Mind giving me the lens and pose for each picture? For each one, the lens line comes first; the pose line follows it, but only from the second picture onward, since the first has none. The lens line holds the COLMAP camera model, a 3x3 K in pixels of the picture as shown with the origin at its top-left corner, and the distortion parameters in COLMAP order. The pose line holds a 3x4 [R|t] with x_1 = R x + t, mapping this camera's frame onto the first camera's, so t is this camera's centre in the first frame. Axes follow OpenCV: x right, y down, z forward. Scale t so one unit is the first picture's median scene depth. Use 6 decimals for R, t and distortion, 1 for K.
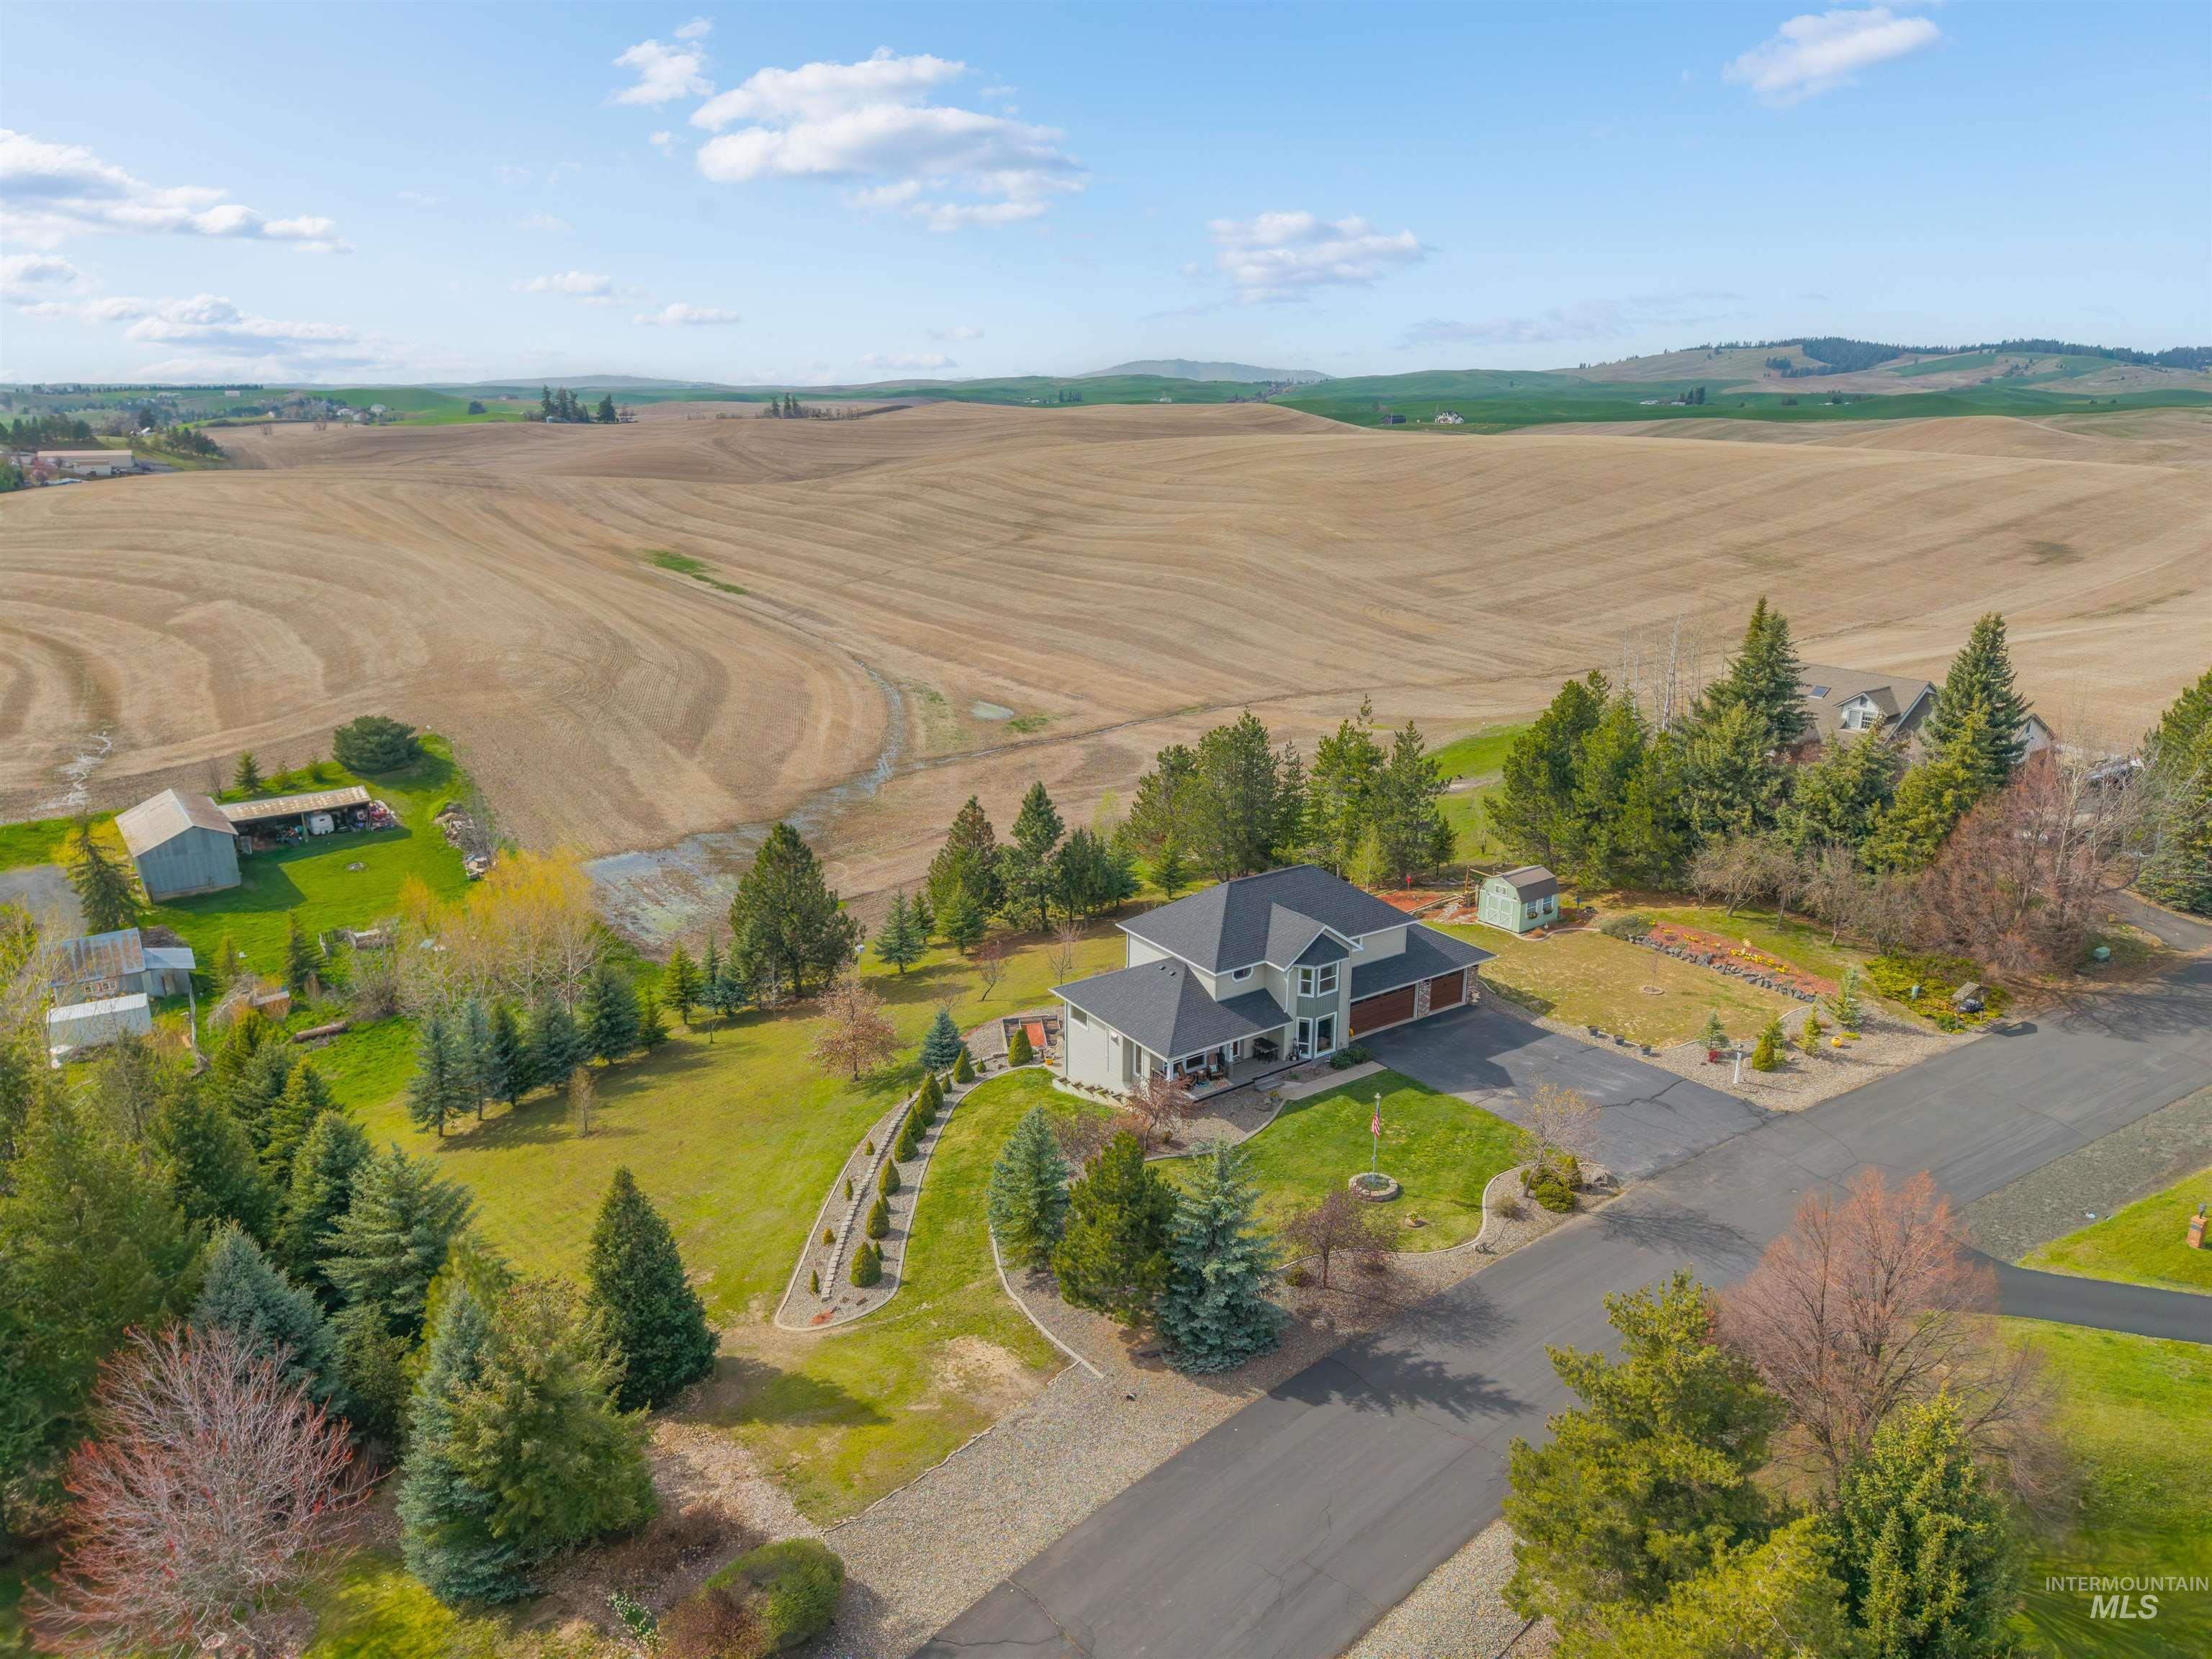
lens RADIAL K [[1484.2, 0, 1120.6], [0, 1484.2, 833.6], [0, 0, 1]] dist [0.025136, -0.024004]
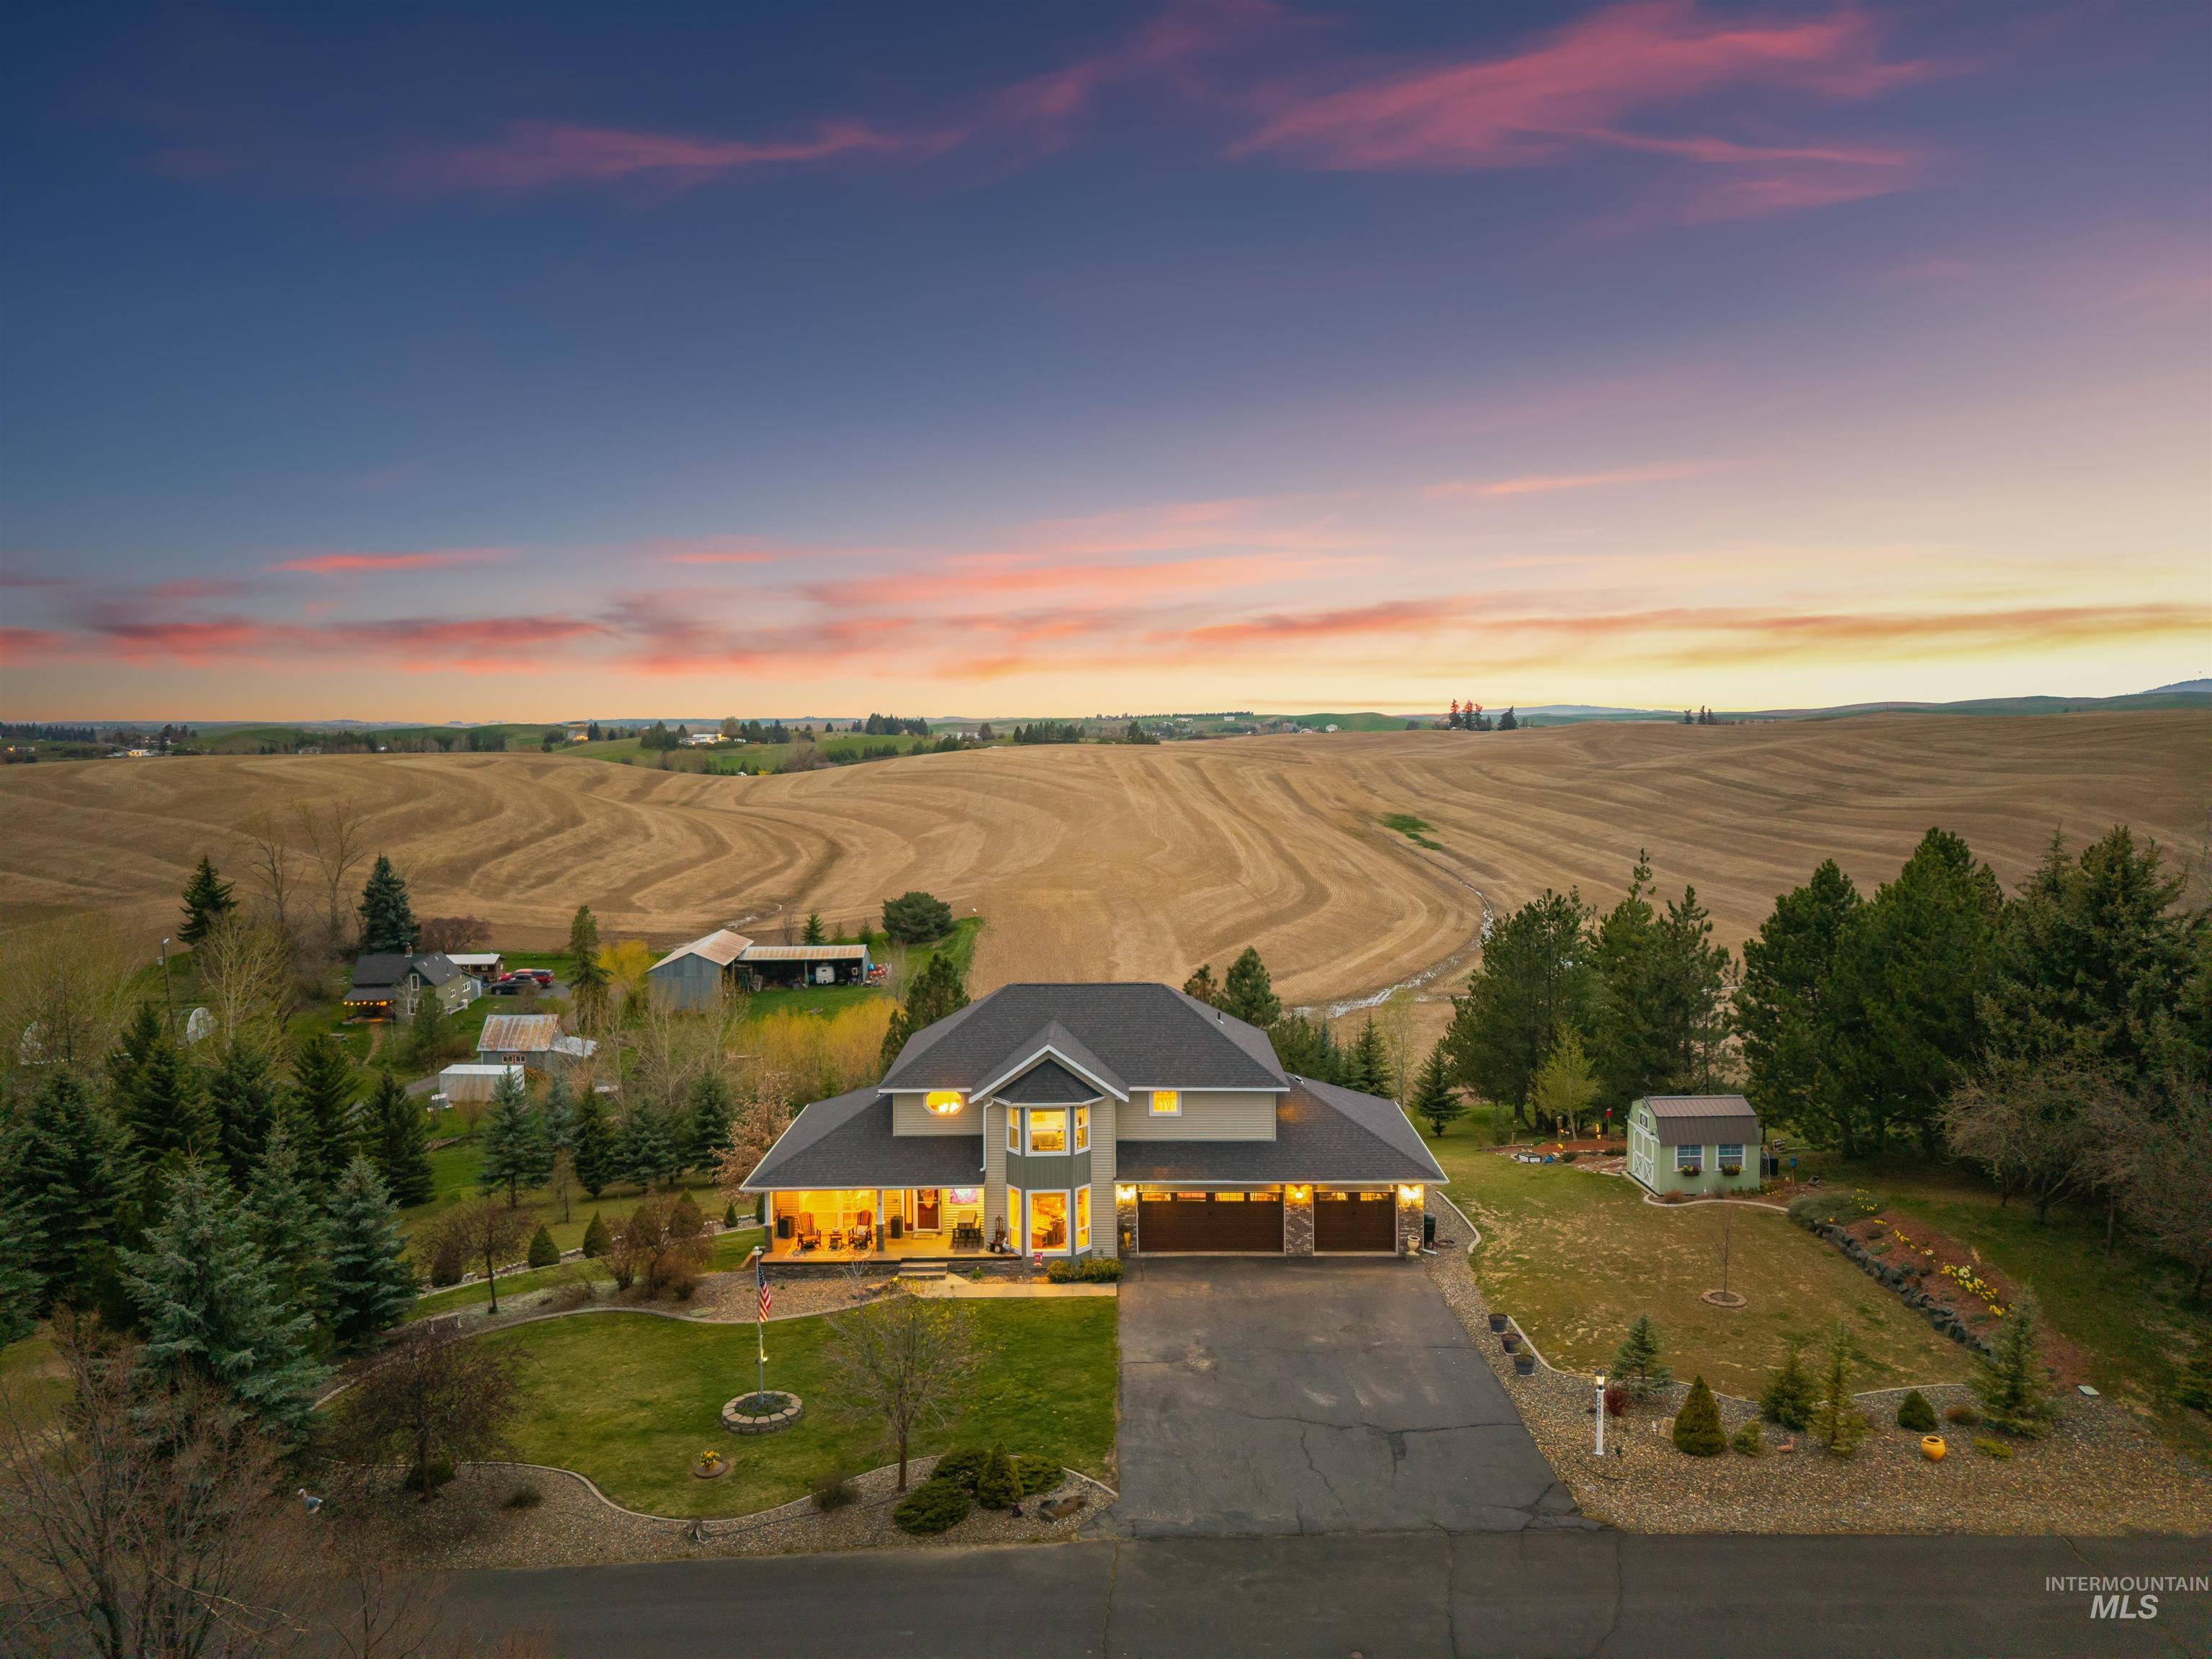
lens RADIAL K [[1484.2, 0, 1113.0], [0, 1484.2, 829.1], [0, 0, 1]] dist [0.025136, -0.024004]
pose [[0.815775, 0.036090, -0.577242, 0.253179], [-0.158807, 0.973668, -0.163555, 0.033372], [0.556140, 0.225094, 0.800026, 0.216954]]
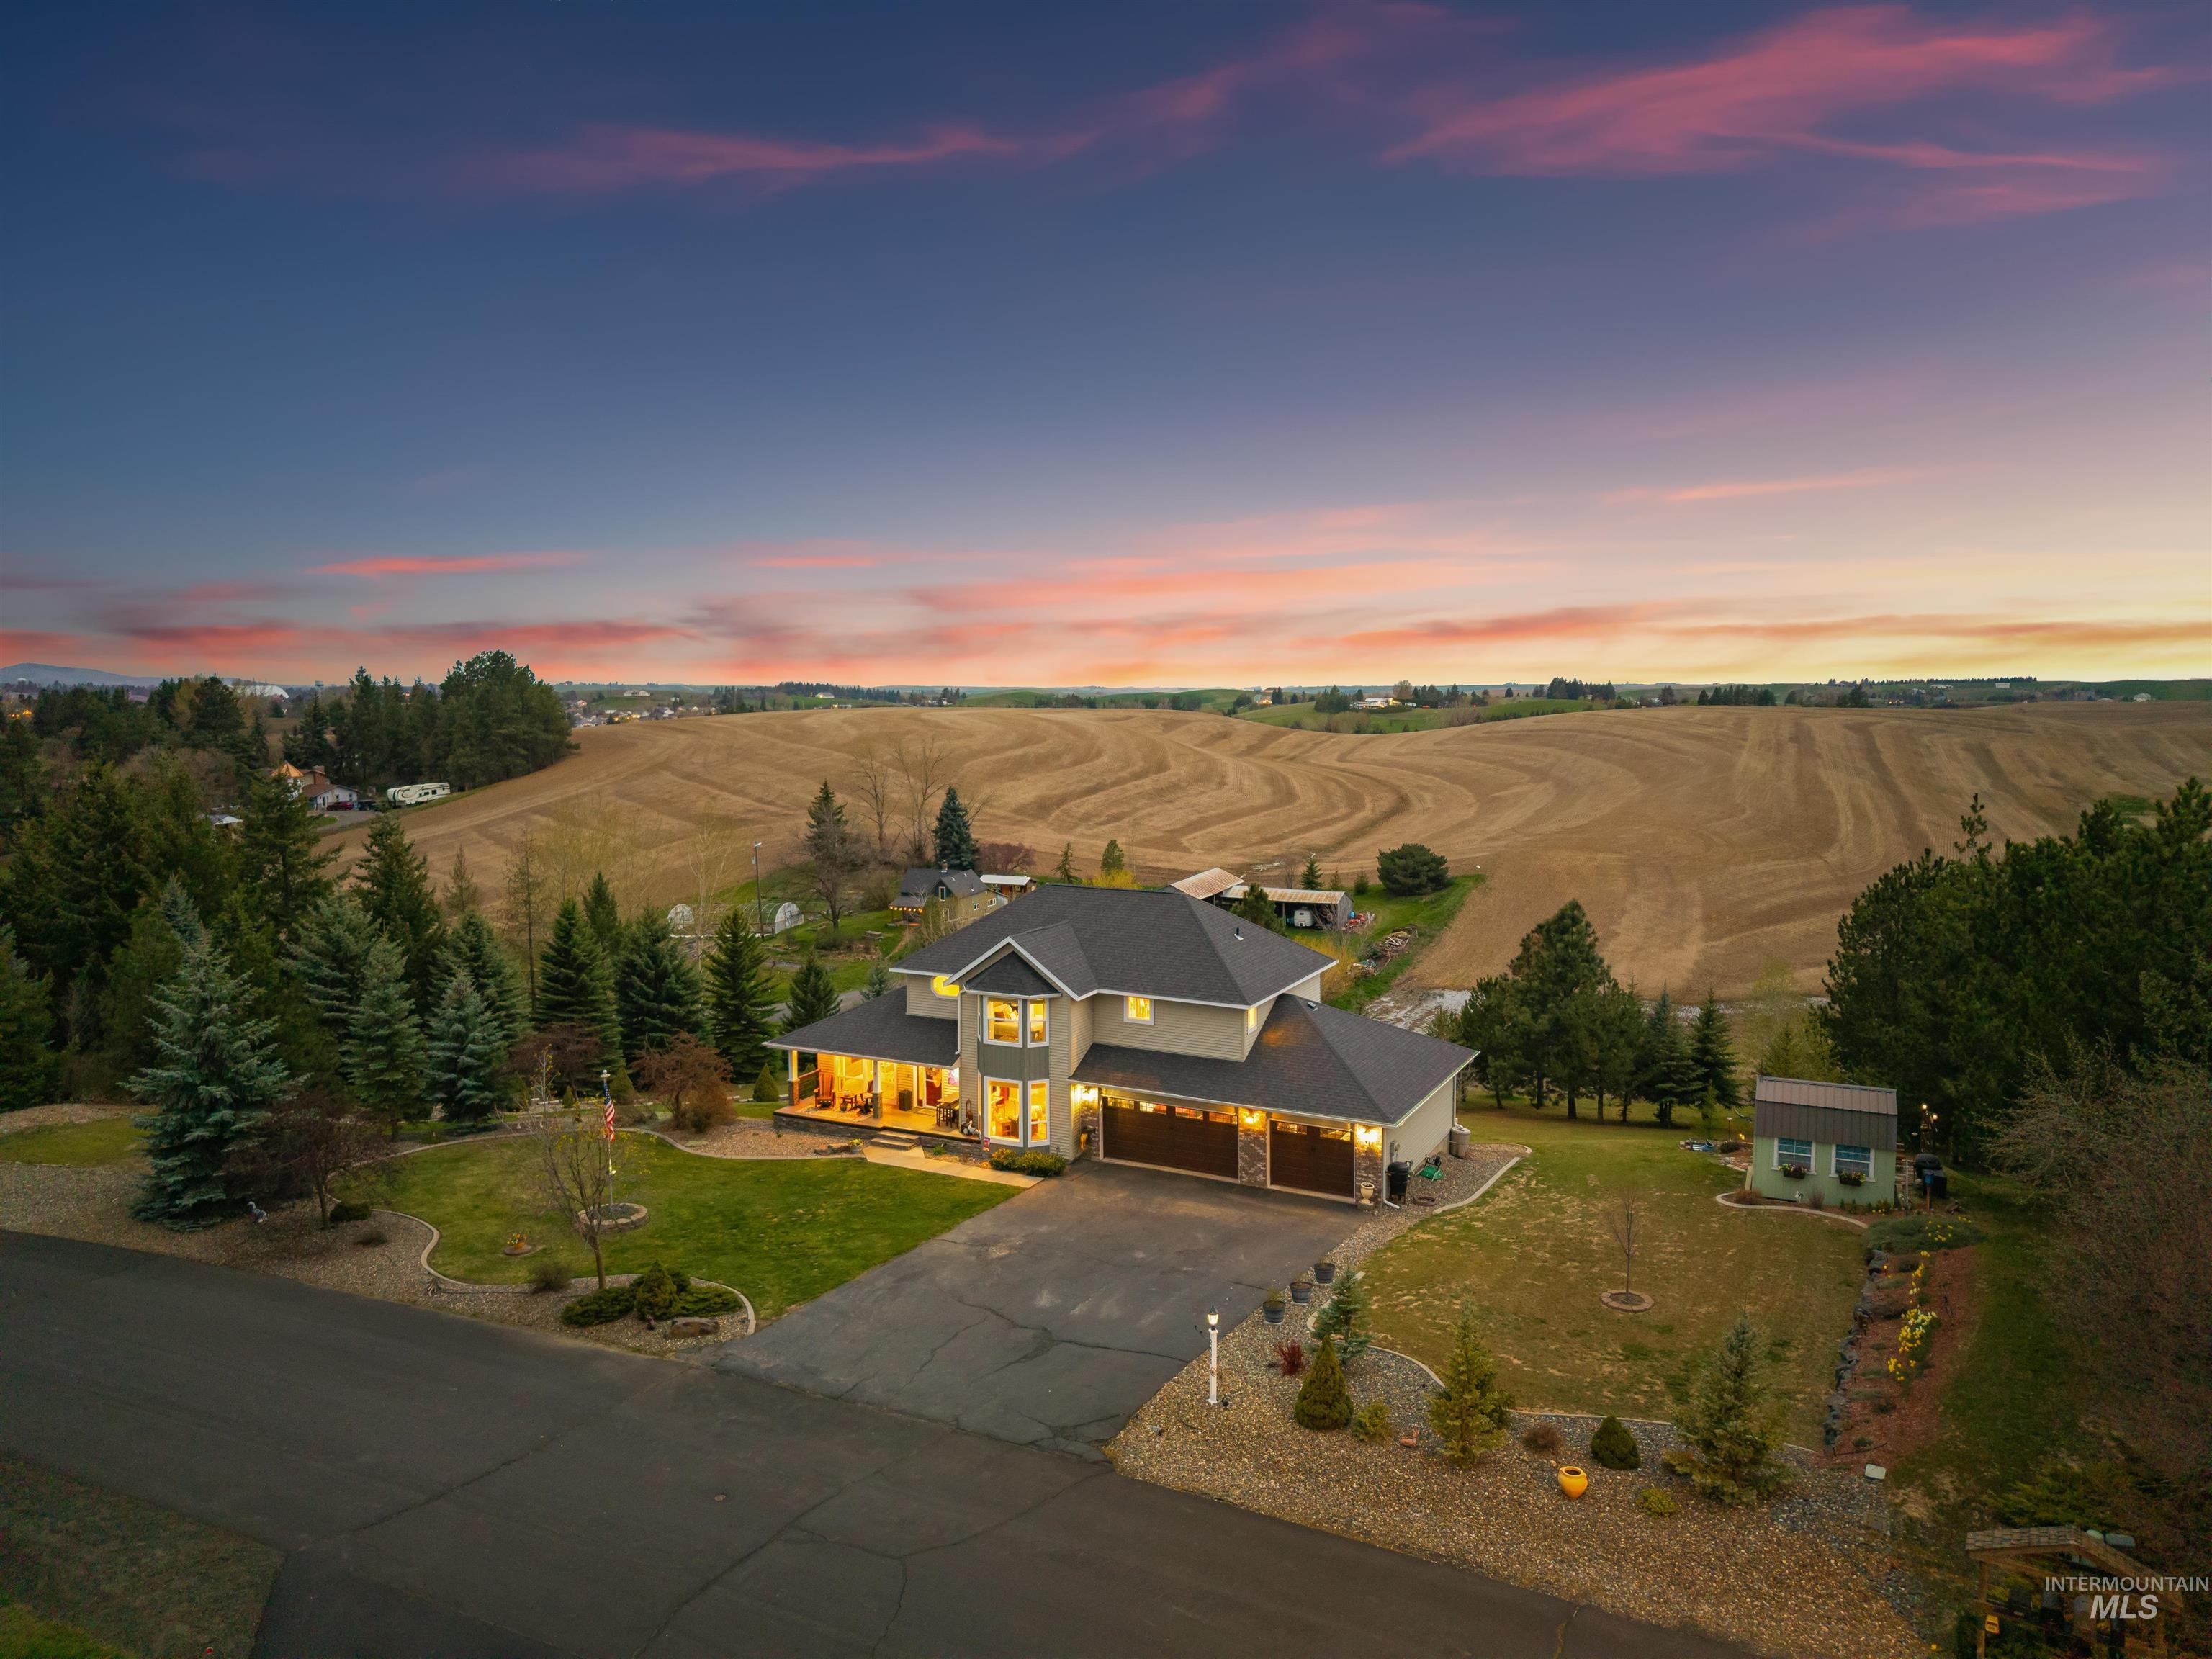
lens RADIAL K [[1484.2, 0, 1106.0], [0, 1484.2, 826.3], [0, 0, 1]] dist [0.025136, -0.024004]
pose [[0.467344, 0.079716, -0.880474, 0.346905], [-0.252920, 0.966357, -0.046756, 0.015739], [0.847125, 0.244541, 0.471783, 0.332500]]
